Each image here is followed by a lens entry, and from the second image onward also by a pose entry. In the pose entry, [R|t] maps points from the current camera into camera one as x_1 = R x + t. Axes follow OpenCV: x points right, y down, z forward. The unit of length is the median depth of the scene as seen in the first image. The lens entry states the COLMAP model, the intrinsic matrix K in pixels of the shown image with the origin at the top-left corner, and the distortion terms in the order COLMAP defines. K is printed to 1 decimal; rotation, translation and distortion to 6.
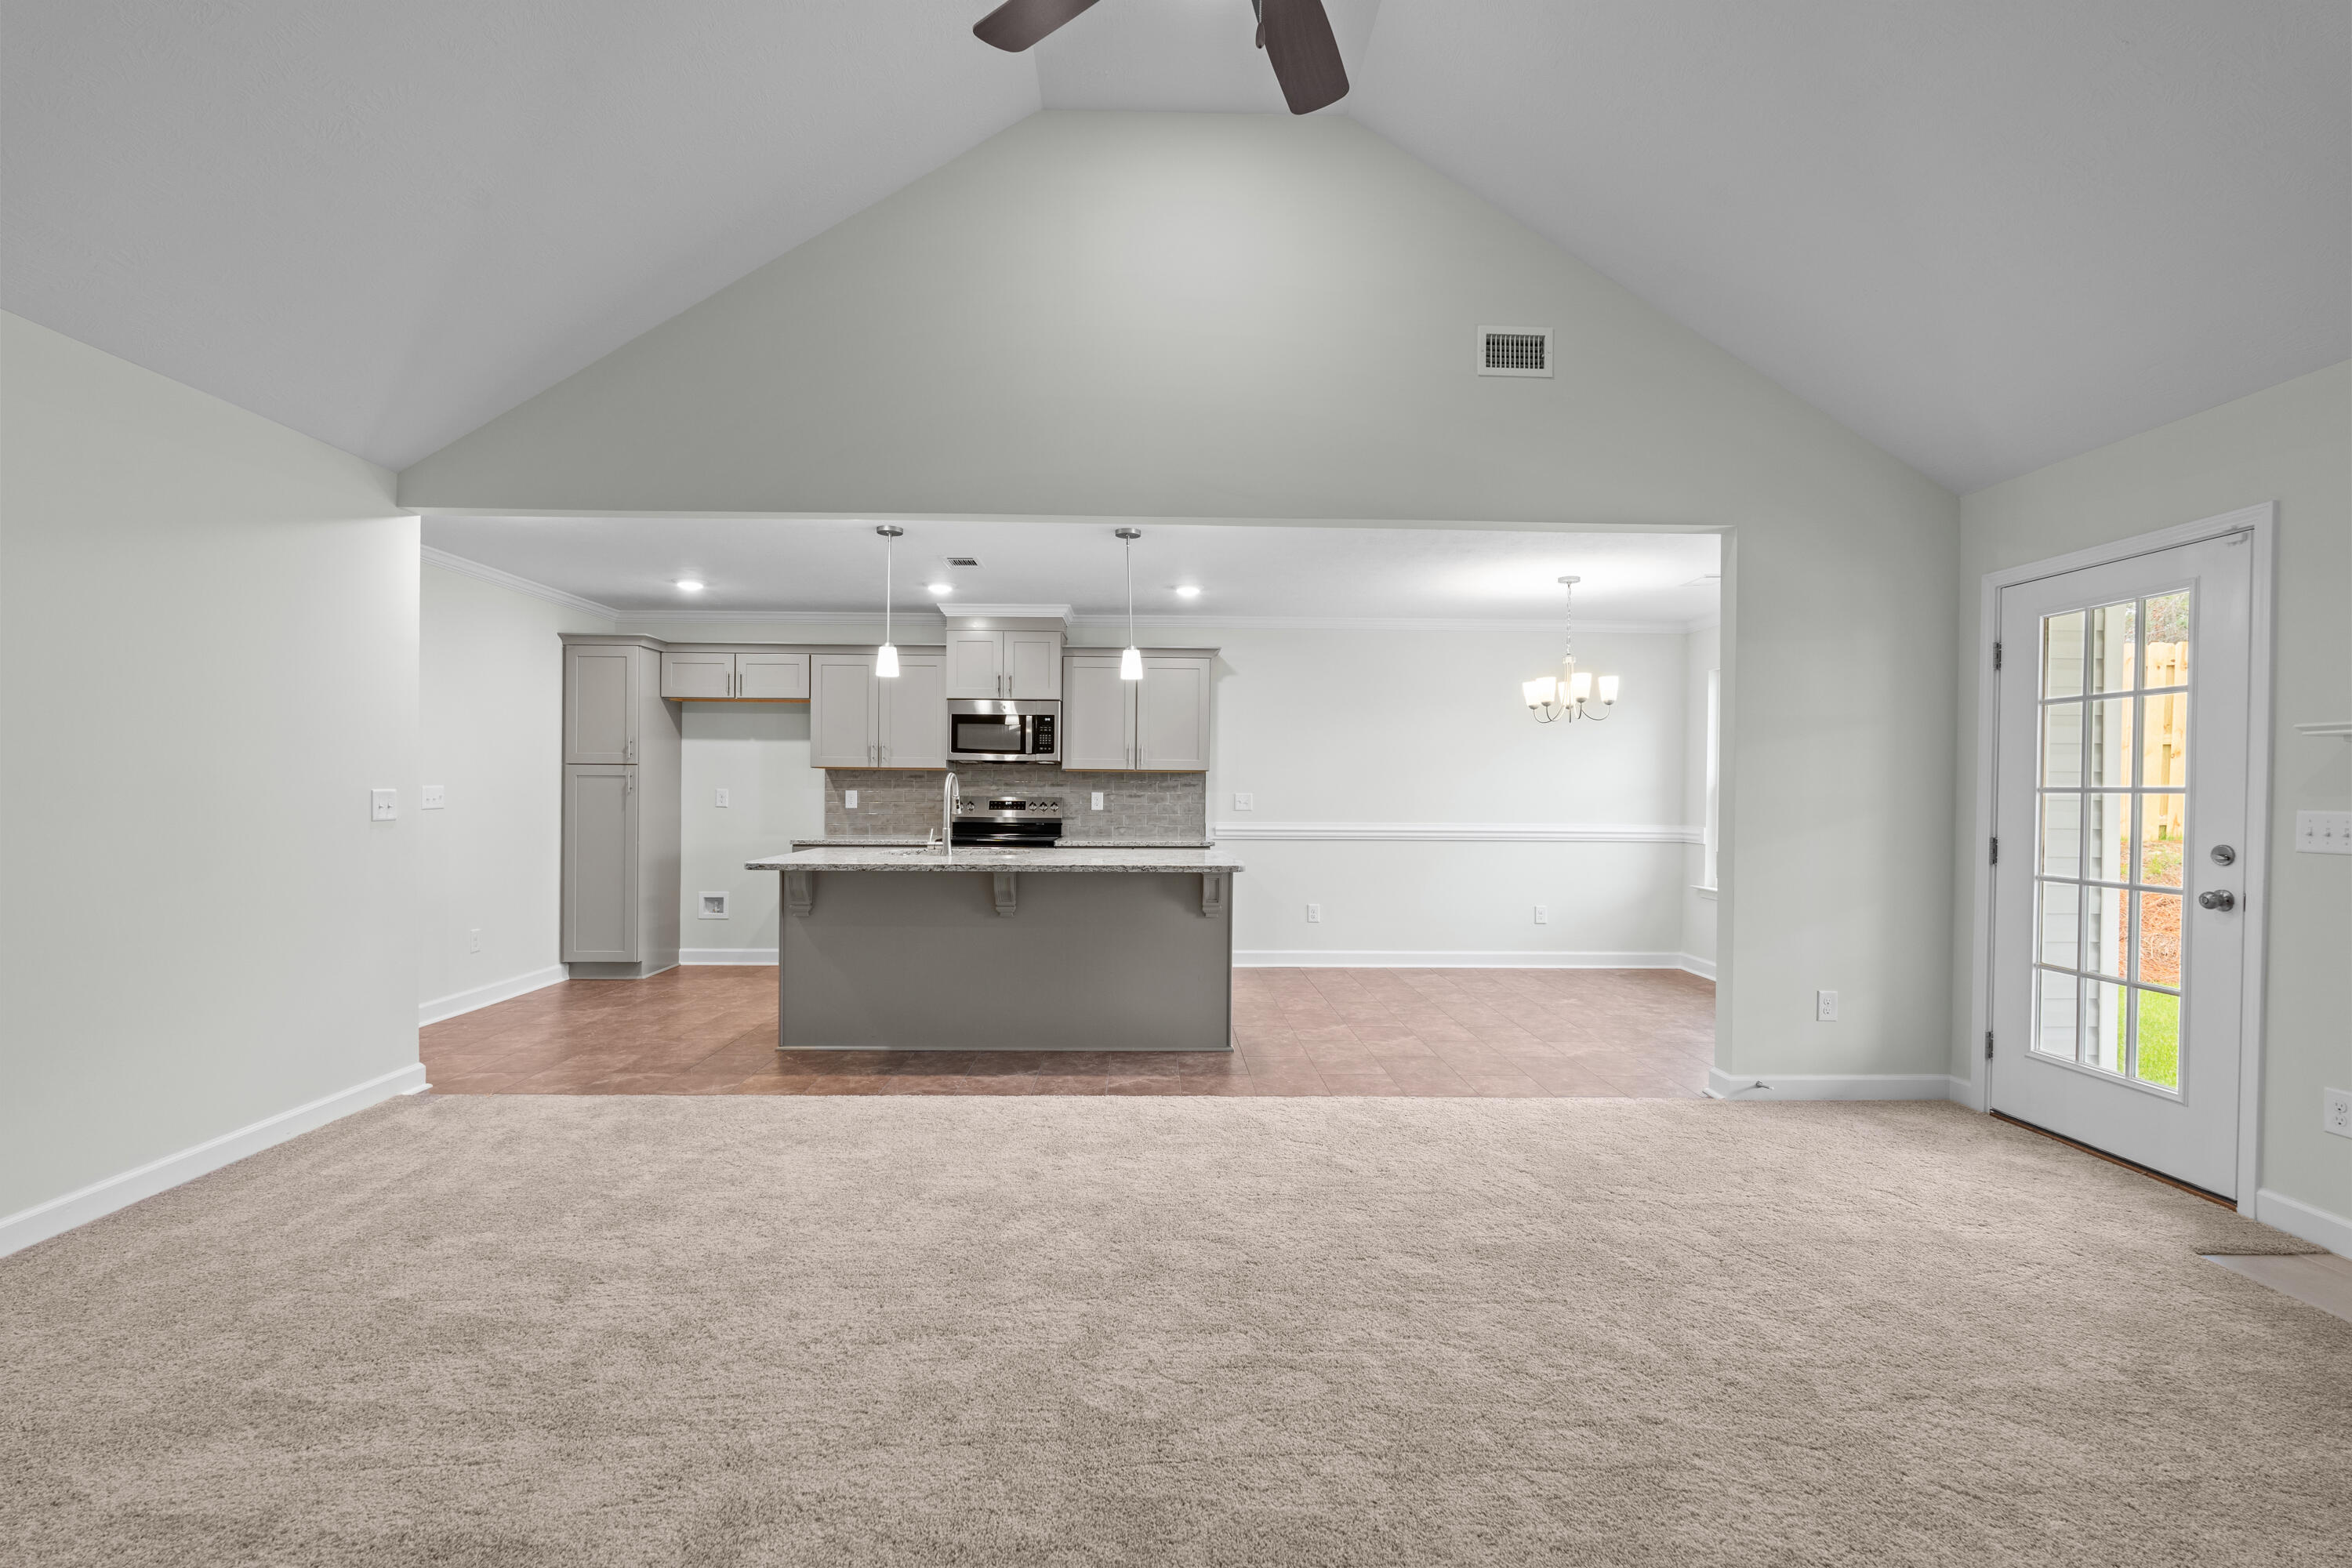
lens RADIAL K [[1051.1, 0, 1177.5], [0, 1051.1, 786.4], [0, 0, 1]] dist [0.002346, 0.000316]
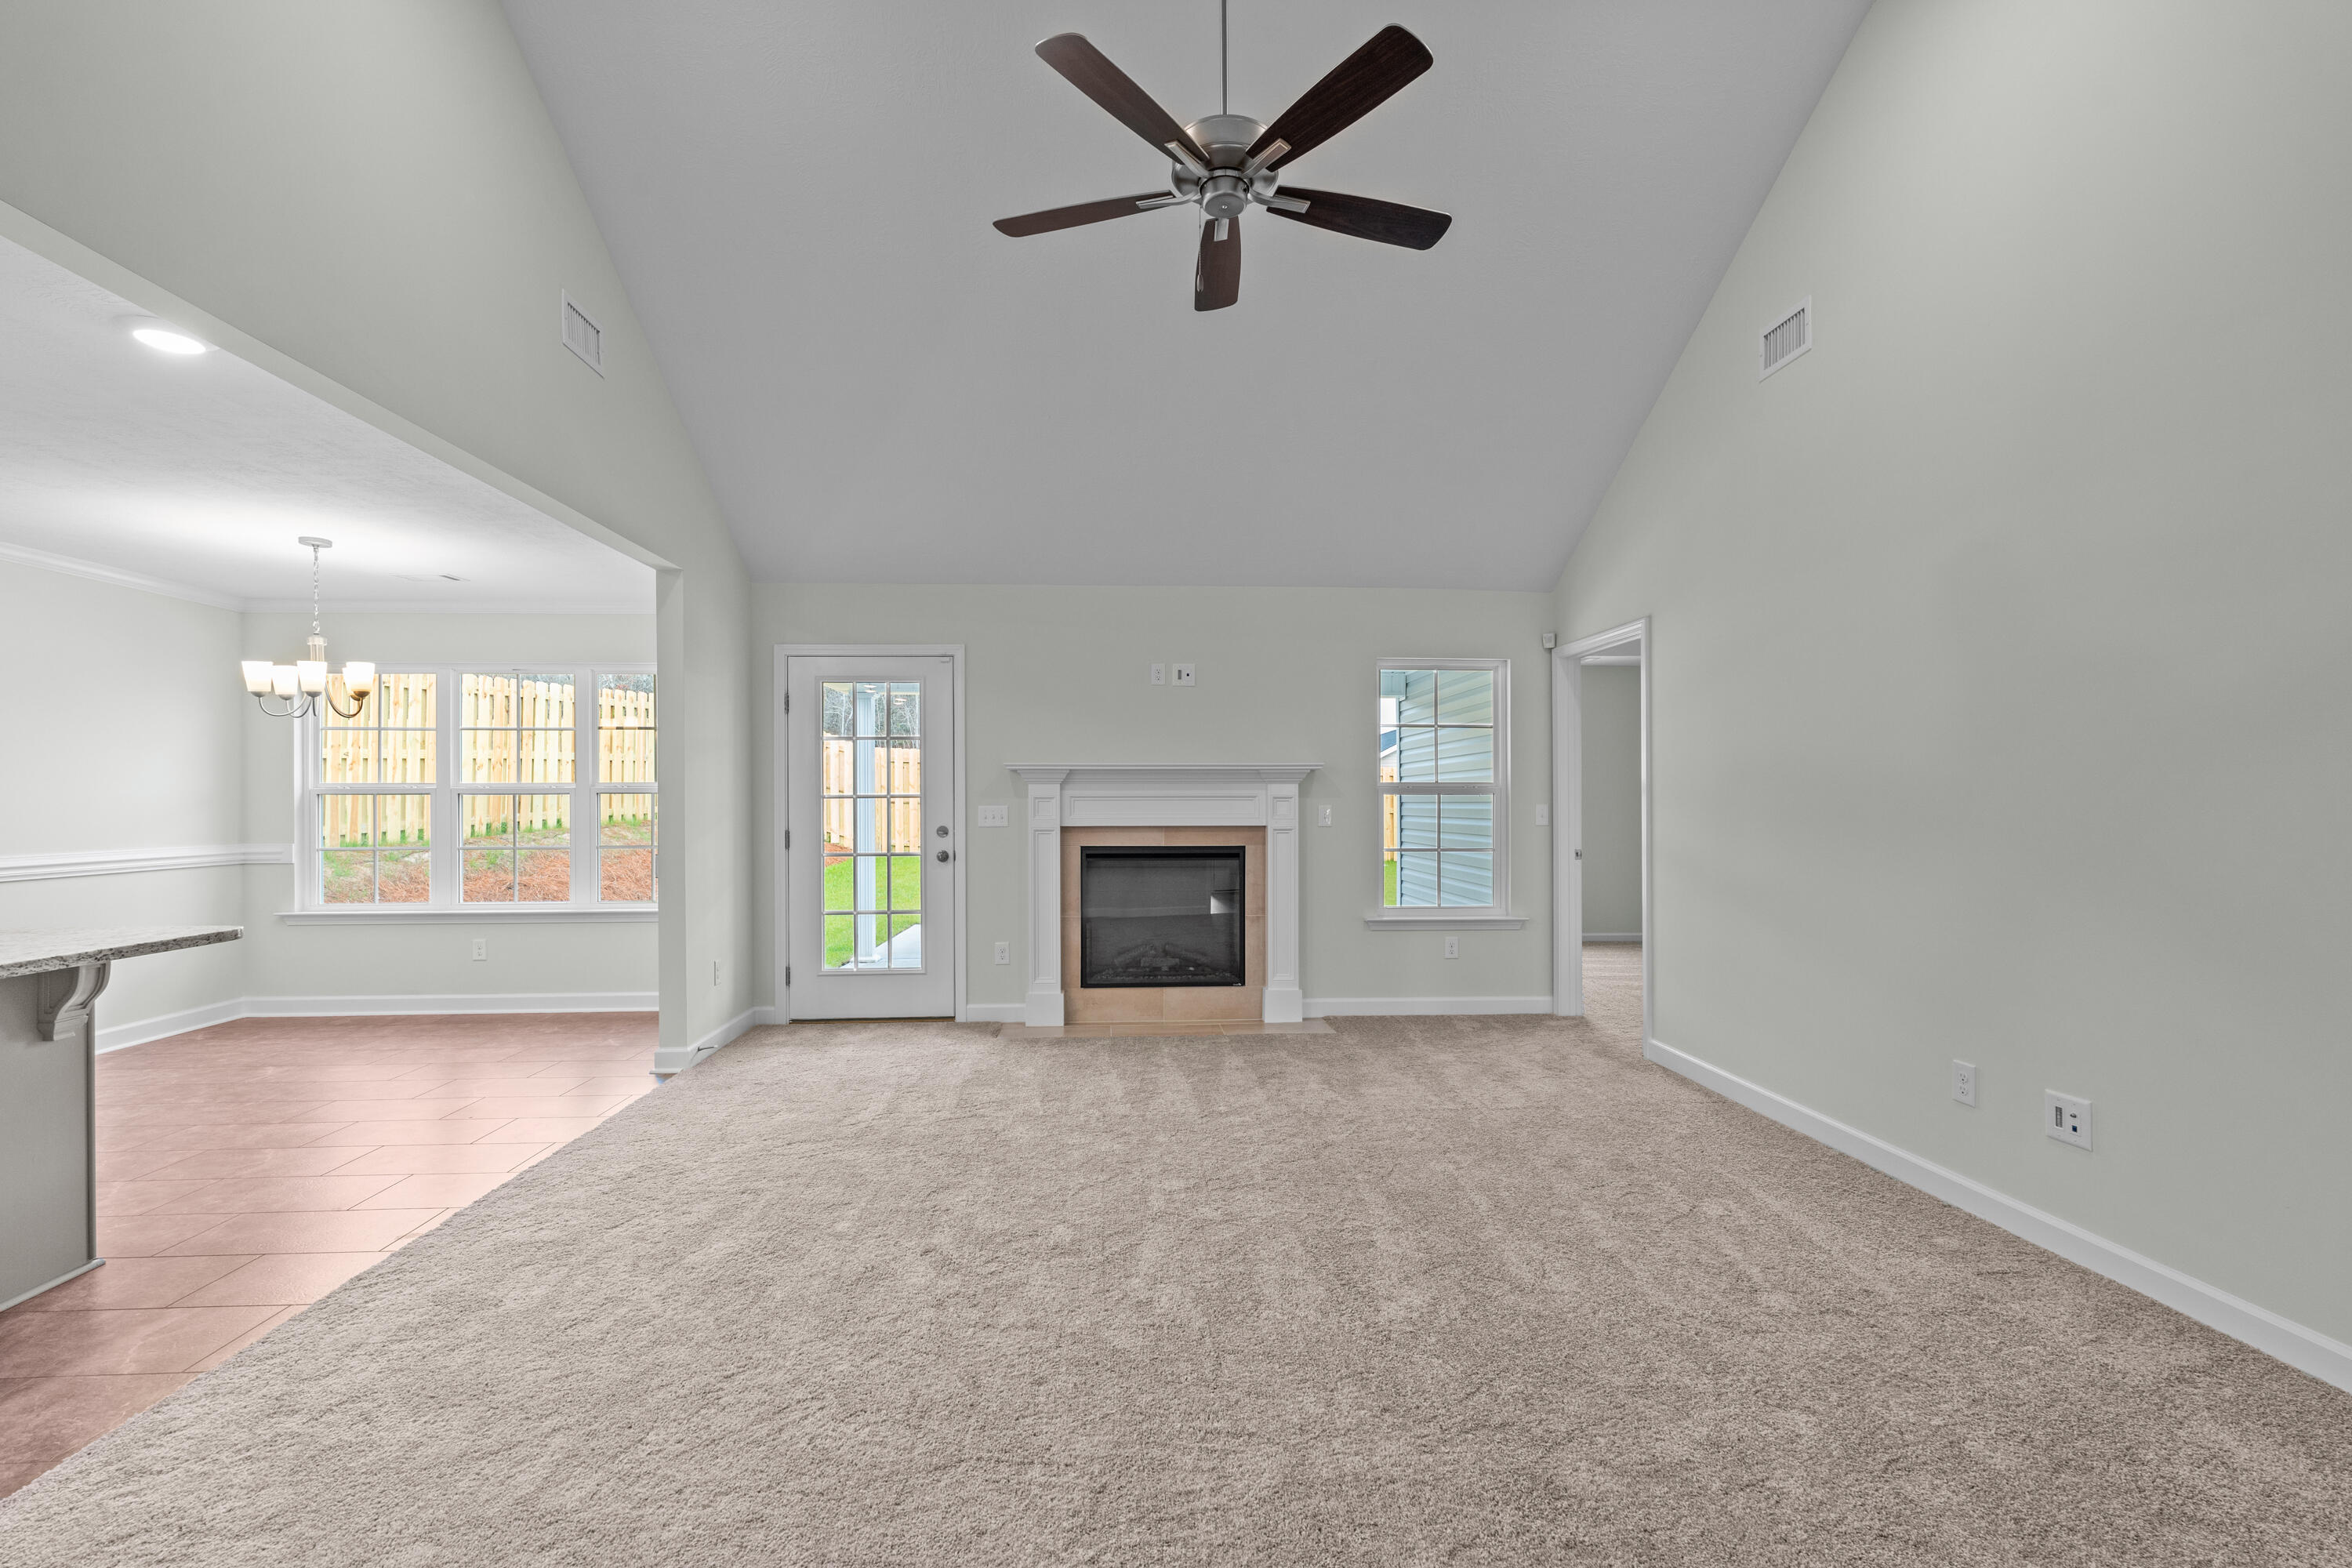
lens RADIAL K [[1051.1, 0, 1177.3], [0, 1051.1, 791.1], [0, 0, 1]] dist [0.002346, 0.000316]
pose [[-0.056366, -0.003848, 0.998403, -0.753869], [0.003530, 0.999986, 0.004054, -0.009755], [-0.998404, 0.003752, -0.056351, 0.612330]]
